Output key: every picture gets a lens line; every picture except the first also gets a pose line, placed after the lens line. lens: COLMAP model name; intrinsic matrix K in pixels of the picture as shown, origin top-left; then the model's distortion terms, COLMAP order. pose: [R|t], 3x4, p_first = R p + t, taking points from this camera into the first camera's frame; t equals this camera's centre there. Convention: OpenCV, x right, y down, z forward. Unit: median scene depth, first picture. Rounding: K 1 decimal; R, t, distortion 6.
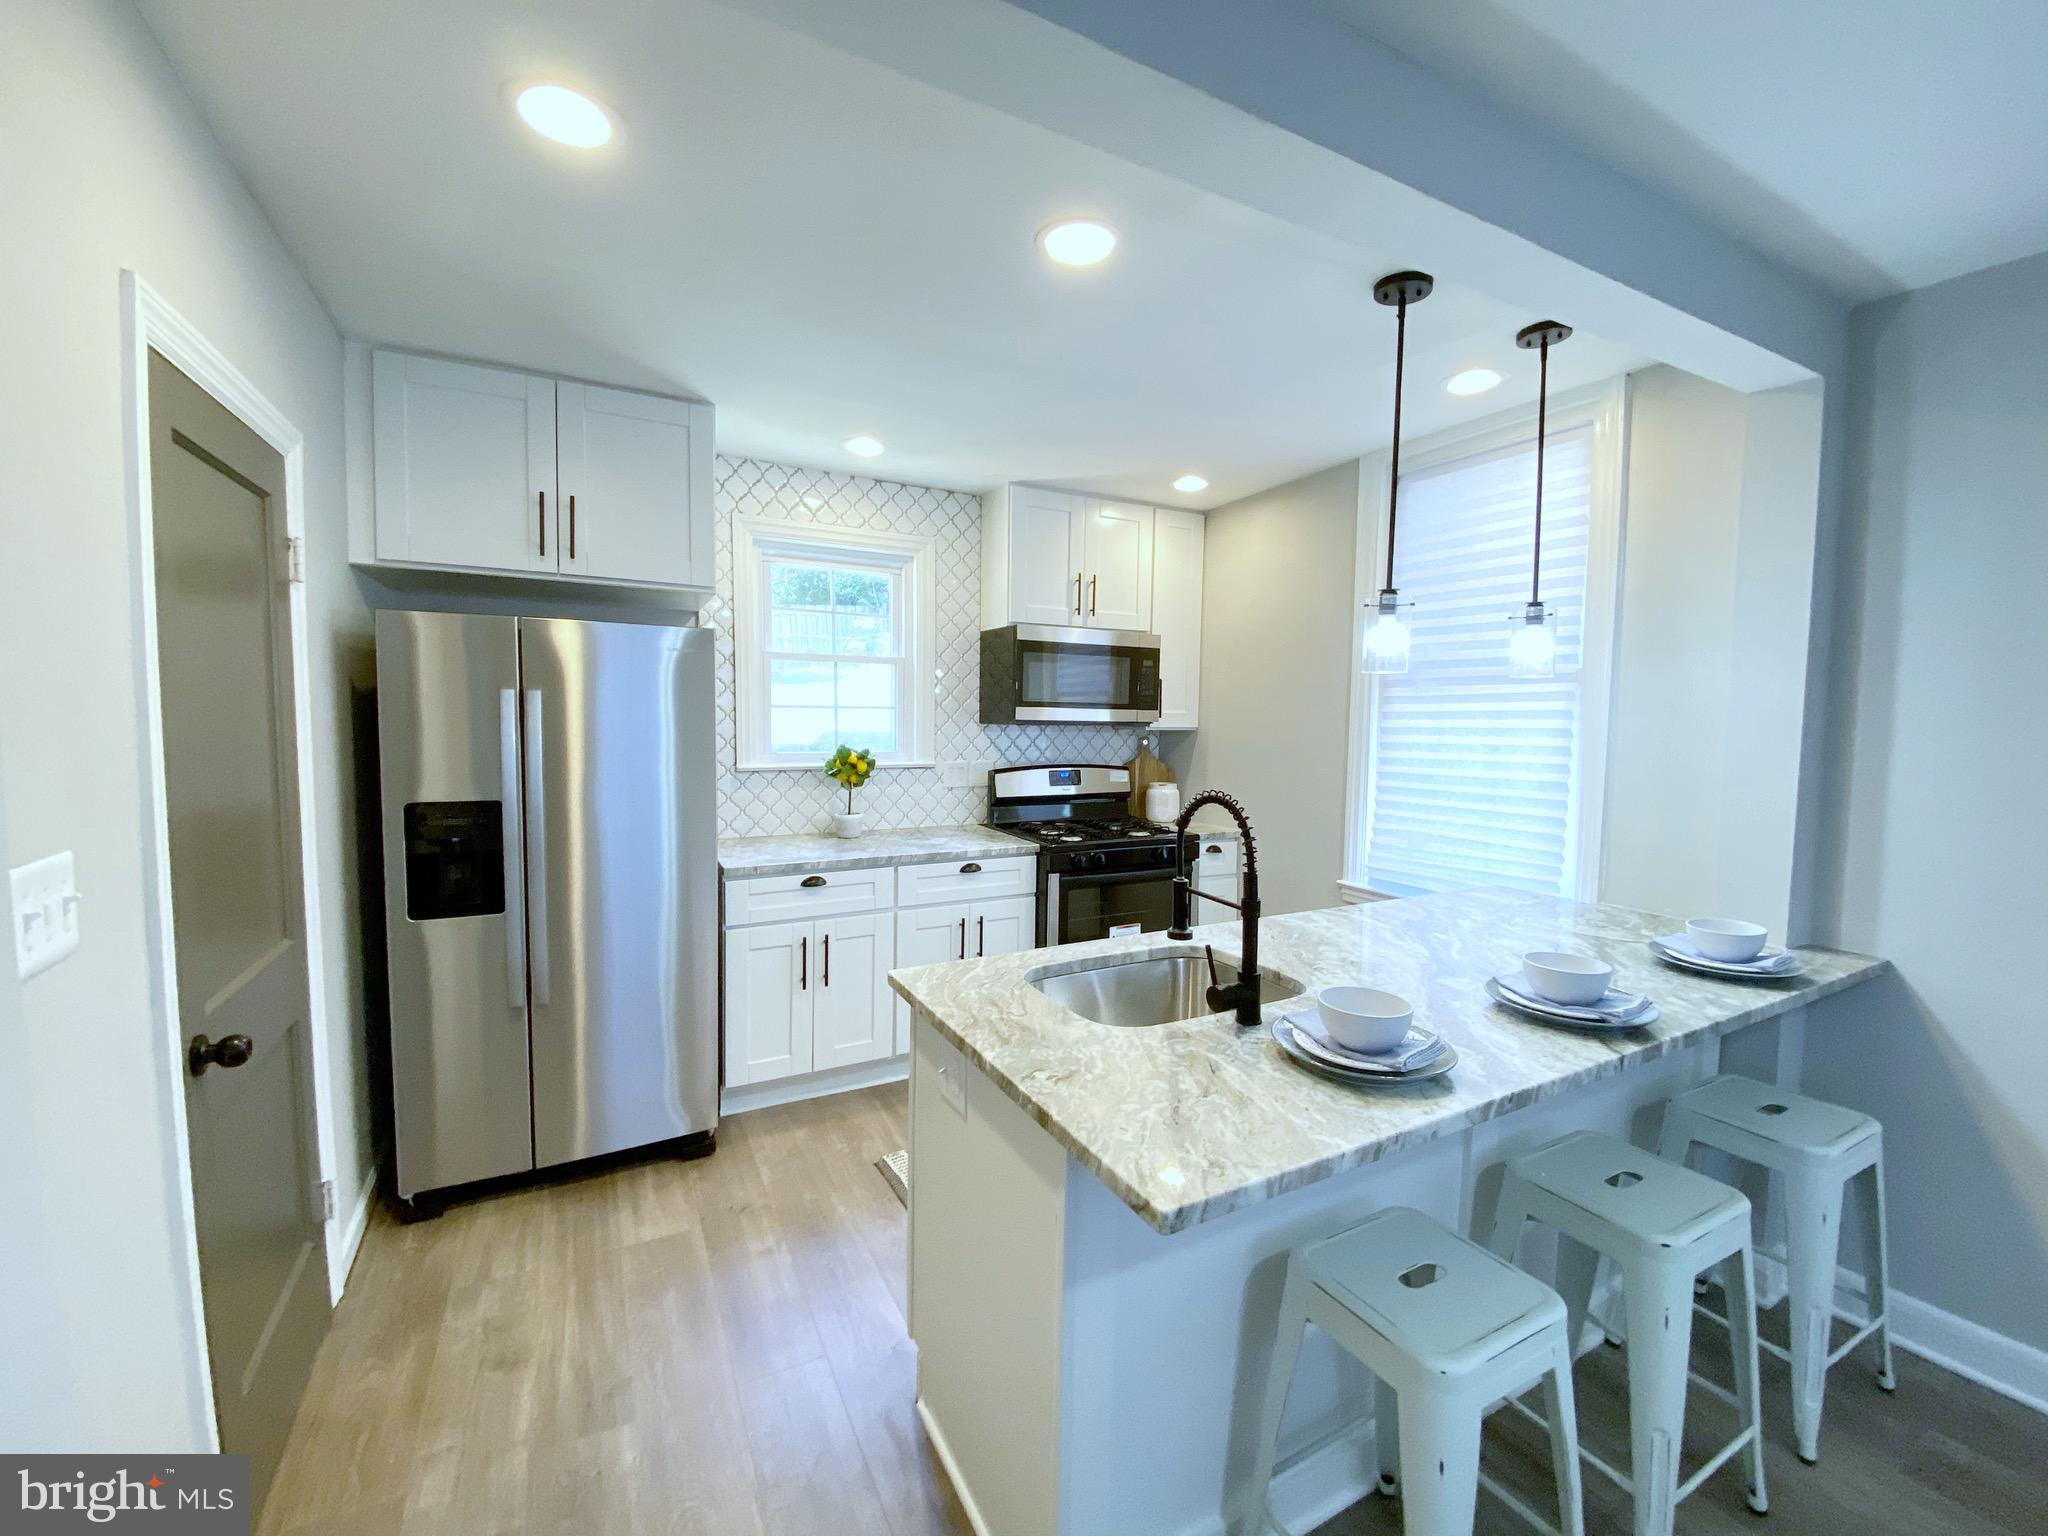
lens RADIAL K [[835.1, 0, 1019.7], [0, 835.1, 757.9], [0, 0, 1]] dist [0.026723, -0.022704]
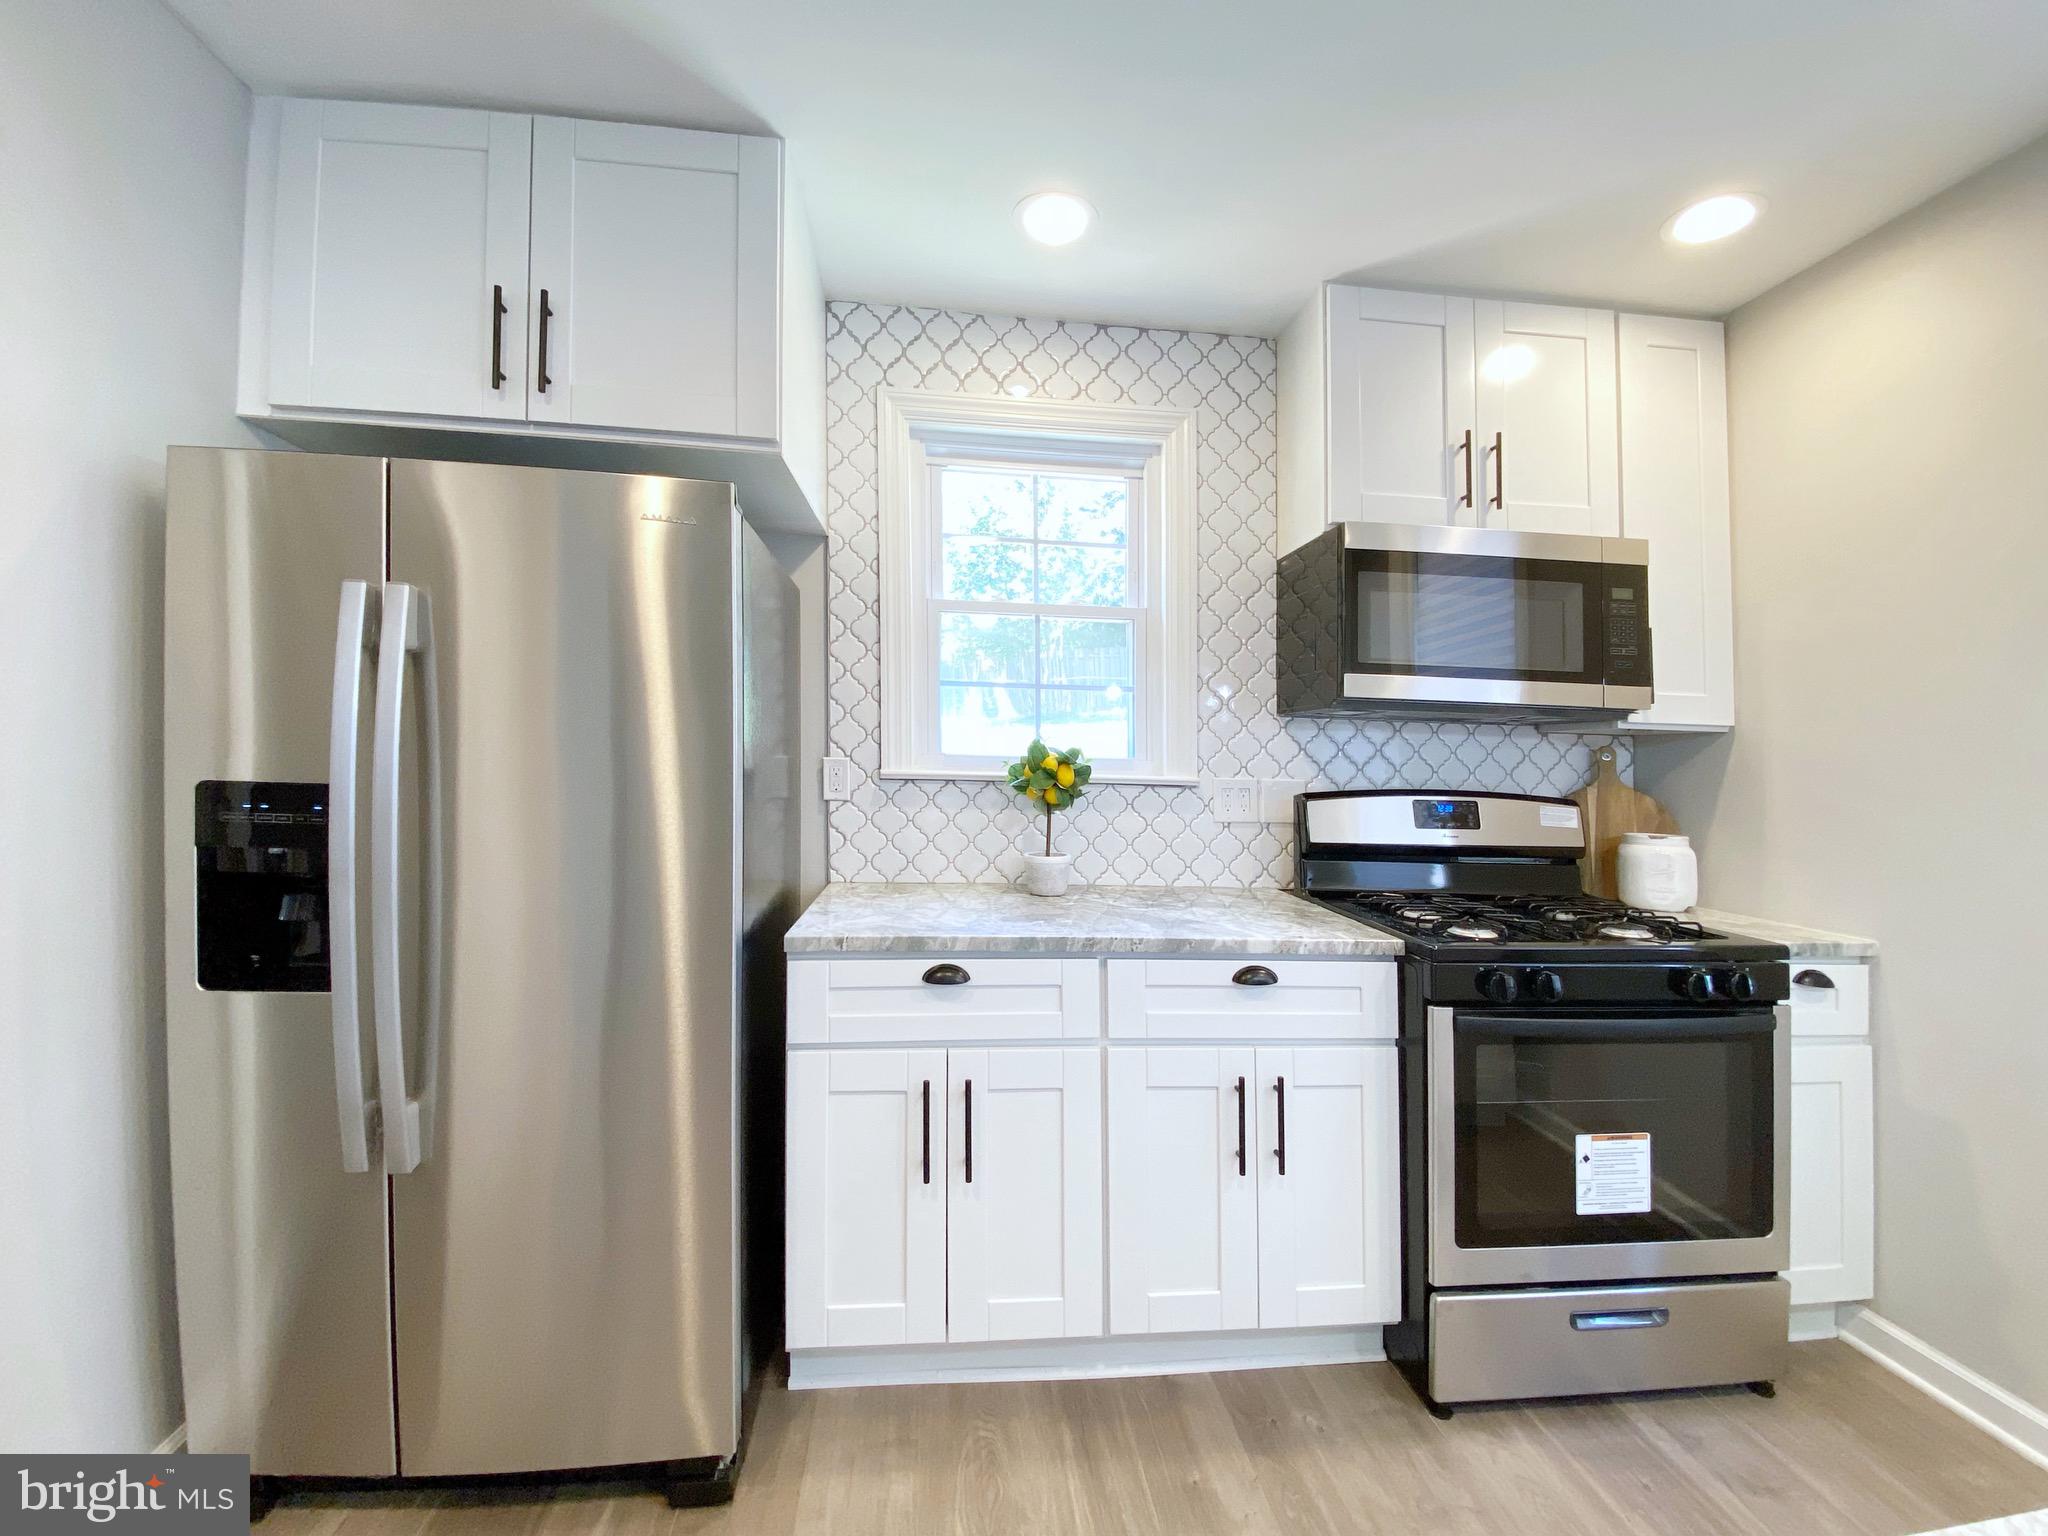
lens RADIAL K [[783.2, 0, 1010.5], [0, 783.2, 707.9], [0, 0, 1]] dist [0.025363, -0.017882]
pose [[0.919627, -0.020018, -0.392281, -0.004213], [-0.034128, 0.990852, -0.130570, 0.034822], [0.391306, 0.133463, 0.910531, 0.442970]]
